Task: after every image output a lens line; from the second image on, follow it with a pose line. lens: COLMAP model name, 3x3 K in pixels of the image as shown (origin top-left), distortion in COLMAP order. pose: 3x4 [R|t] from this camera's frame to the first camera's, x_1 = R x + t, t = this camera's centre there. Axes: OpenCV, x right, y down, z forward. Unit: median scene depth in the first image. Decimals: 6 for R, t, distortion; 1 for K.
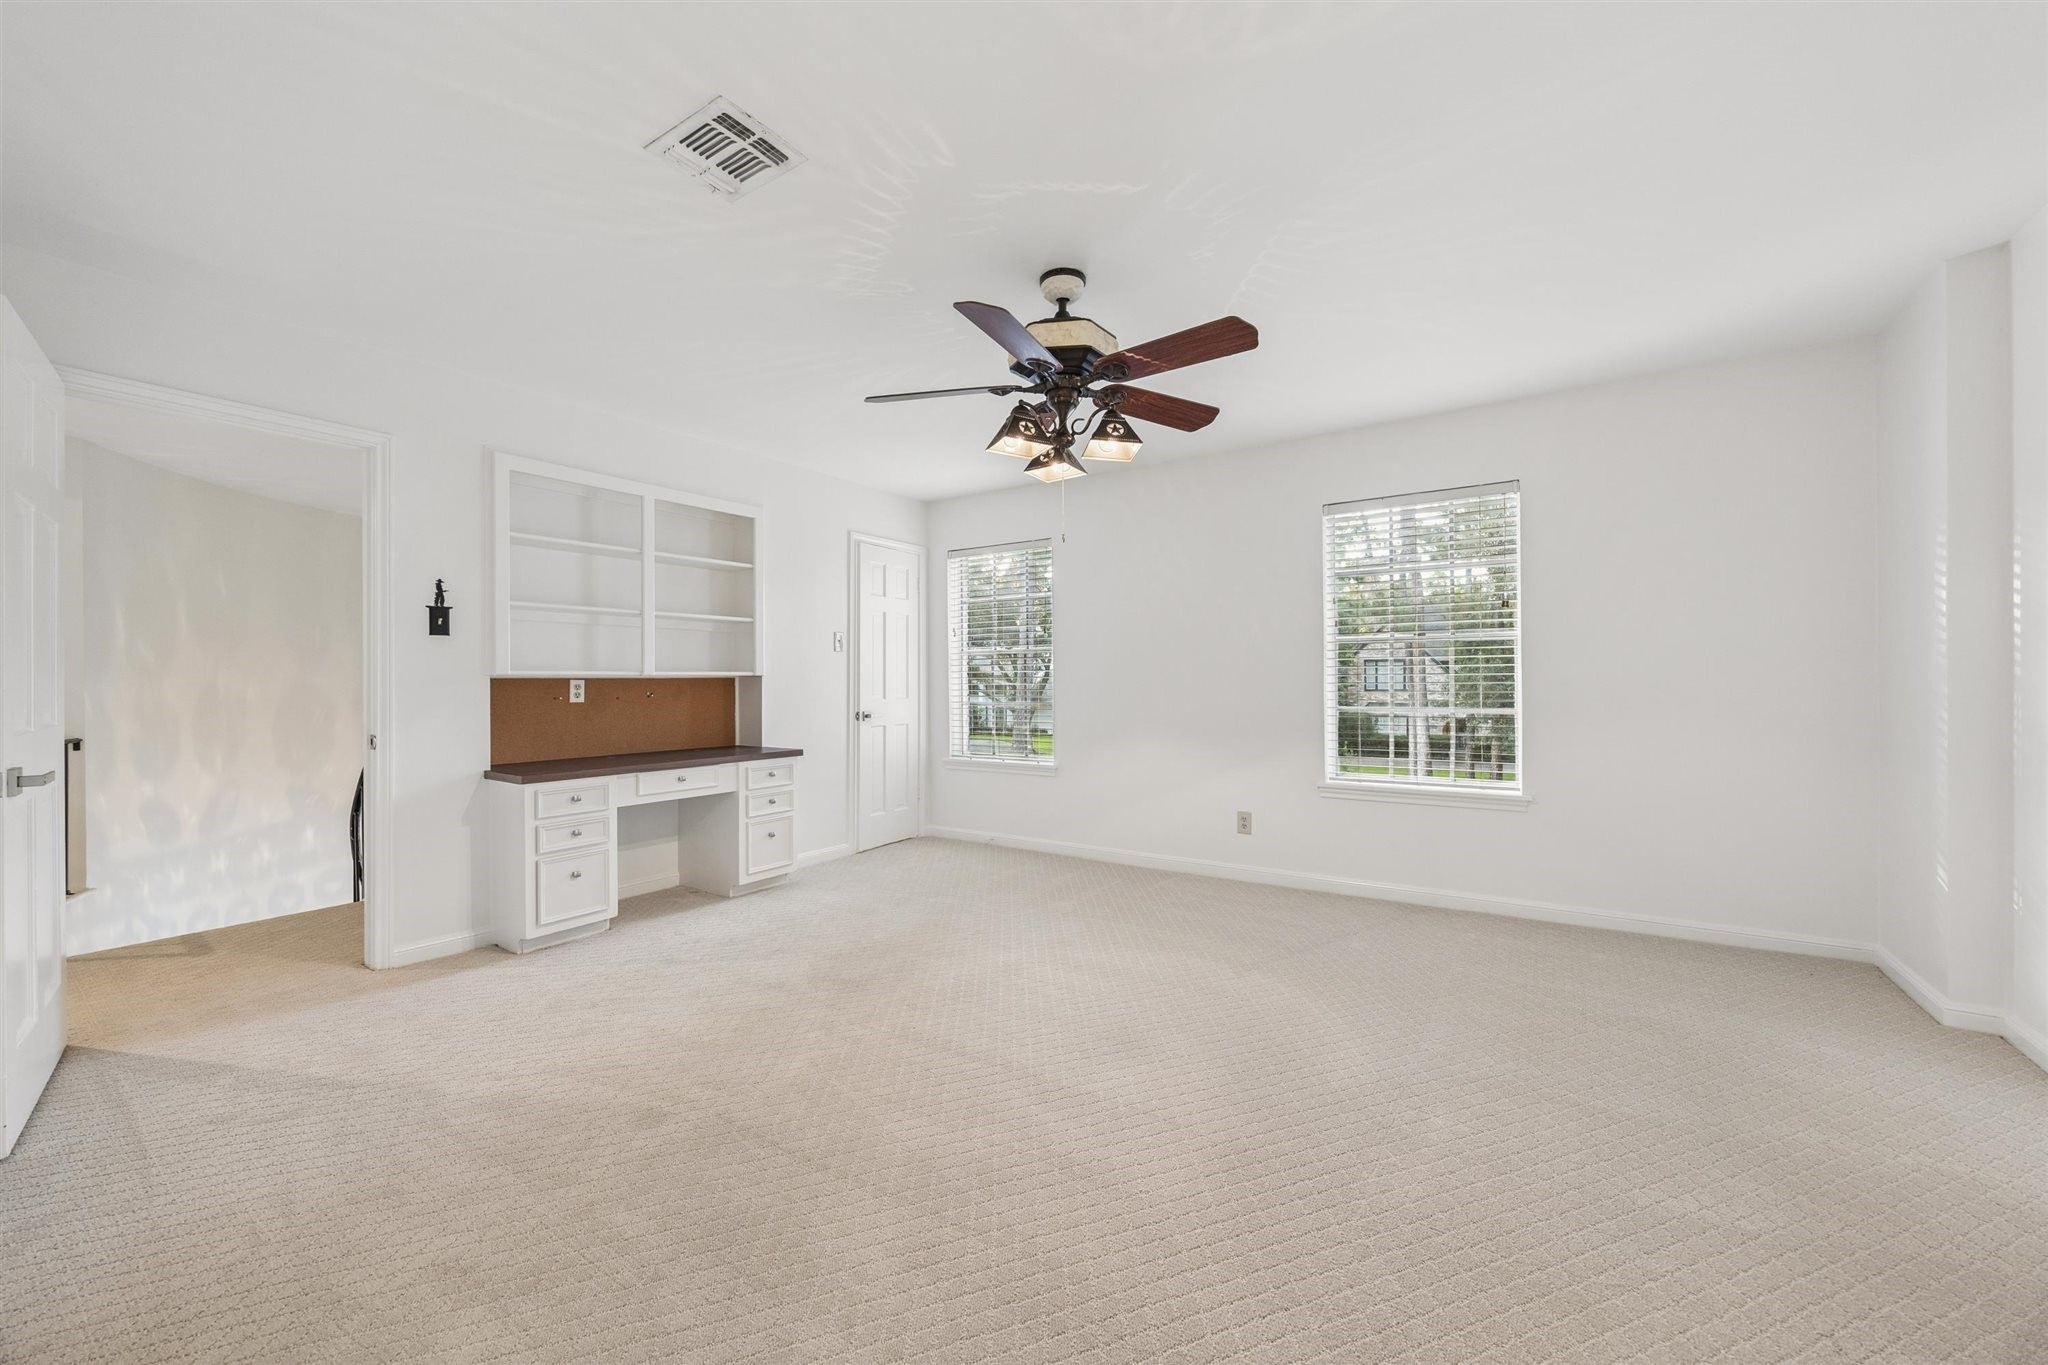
lens RADIAL K [[789.7, 0, 1026.4], [0, 789.7, 680.9], [0, 0, 1]] dist [0.000922, 0.000125]
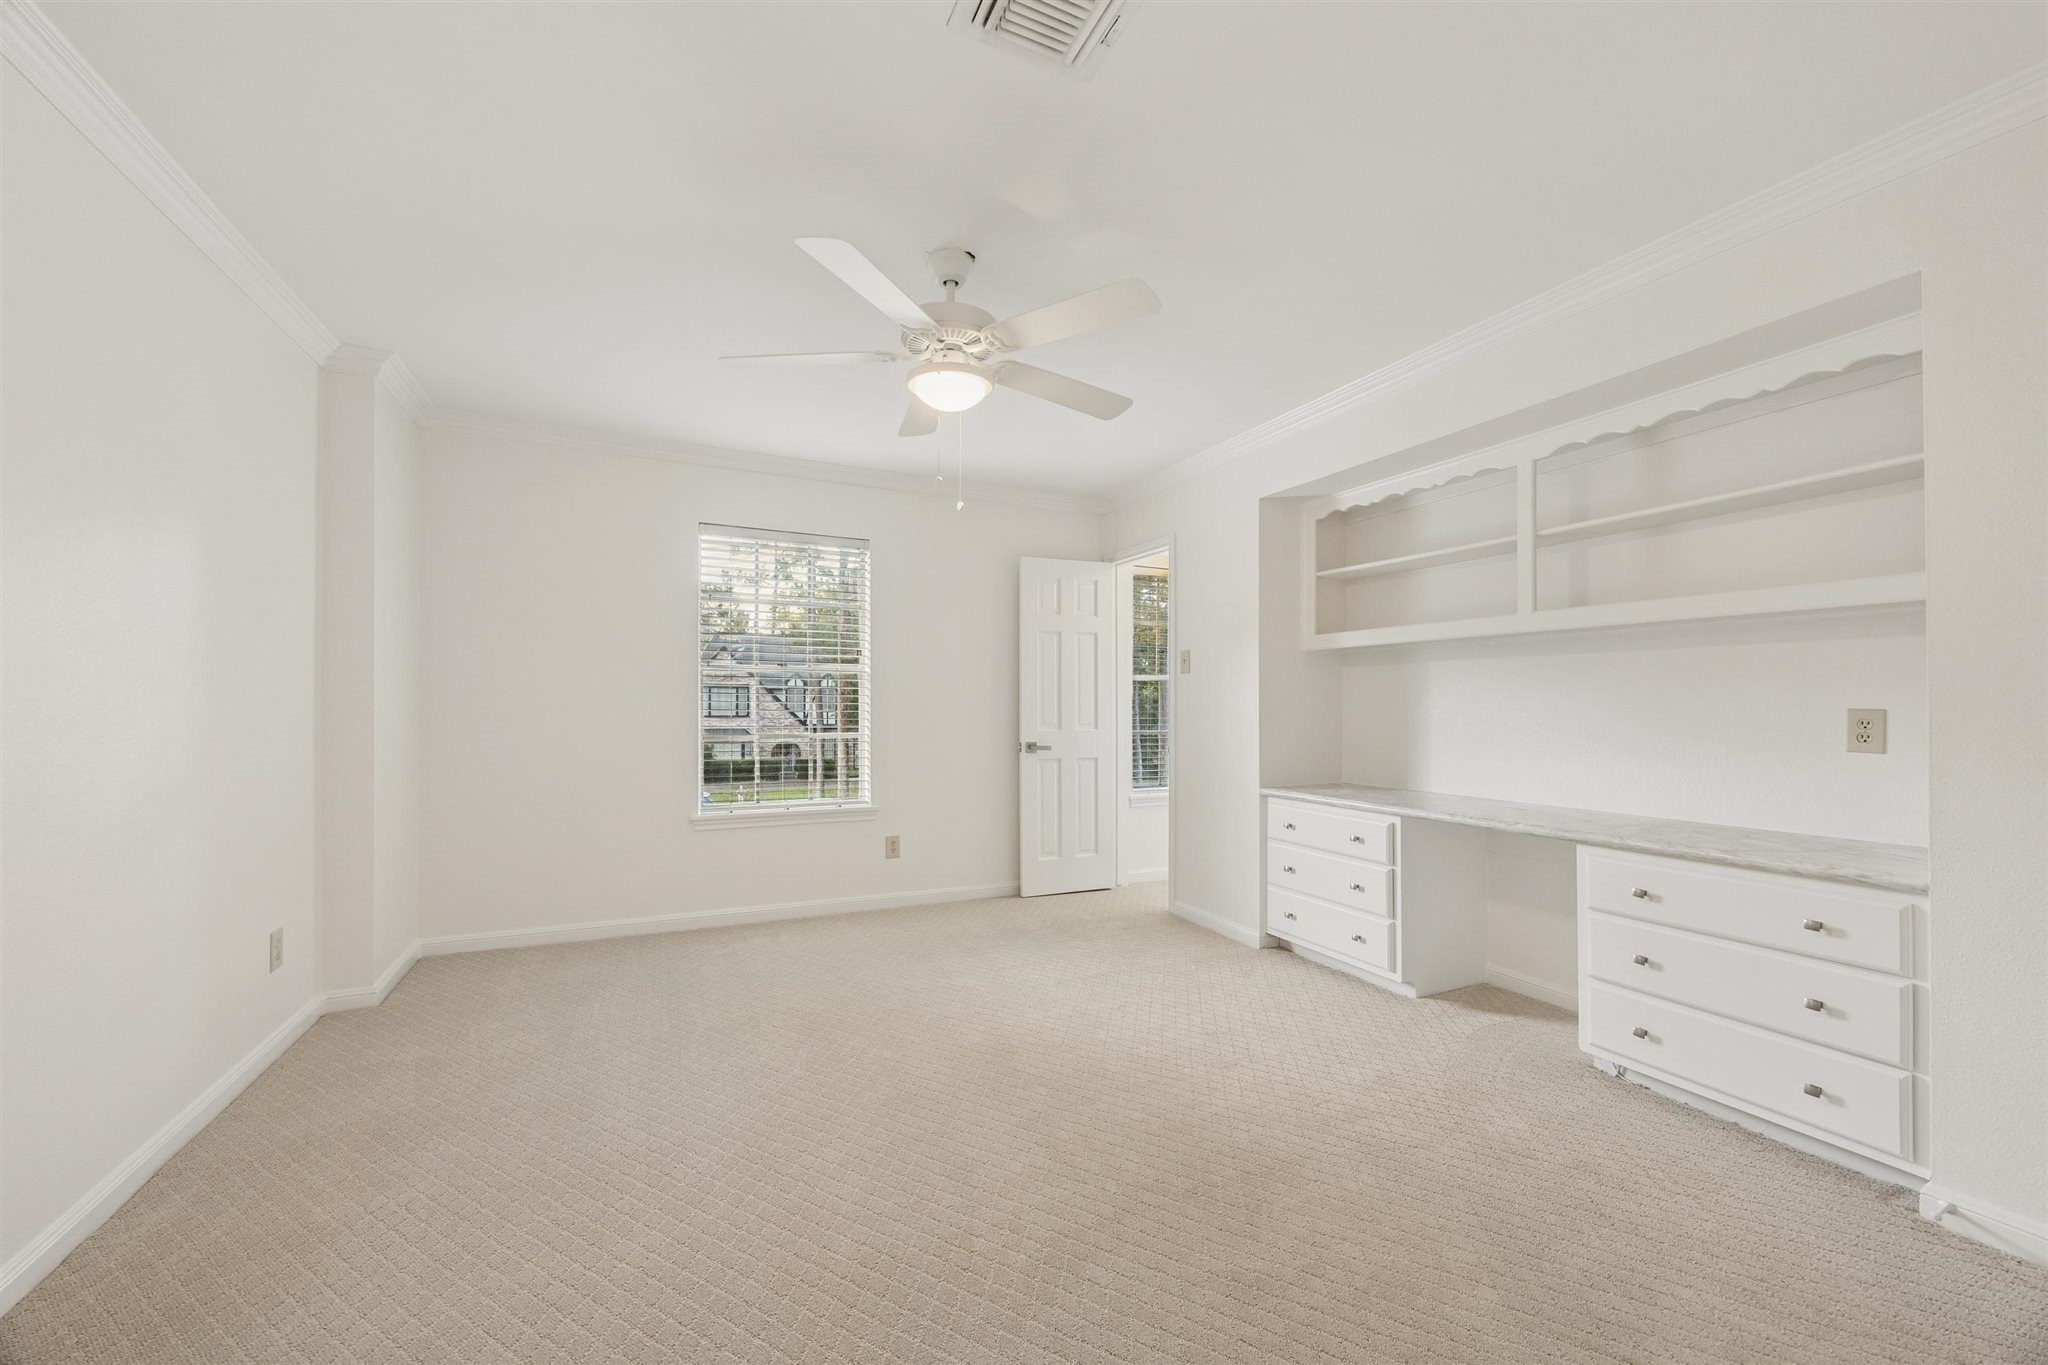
lens RADIAL K [[789.7, 0, 1024.7], [0, 789.7, 693.6], [0, 0, 1]] dist [0.000922, 0.000125]
pose [[0.525584, 0.019636, 0.850515, -0.261058], [-0.001950, 0.999759, -0.021877, 0.002697], [-0.850740, 0.009839, 0.525495, 0.180321]]
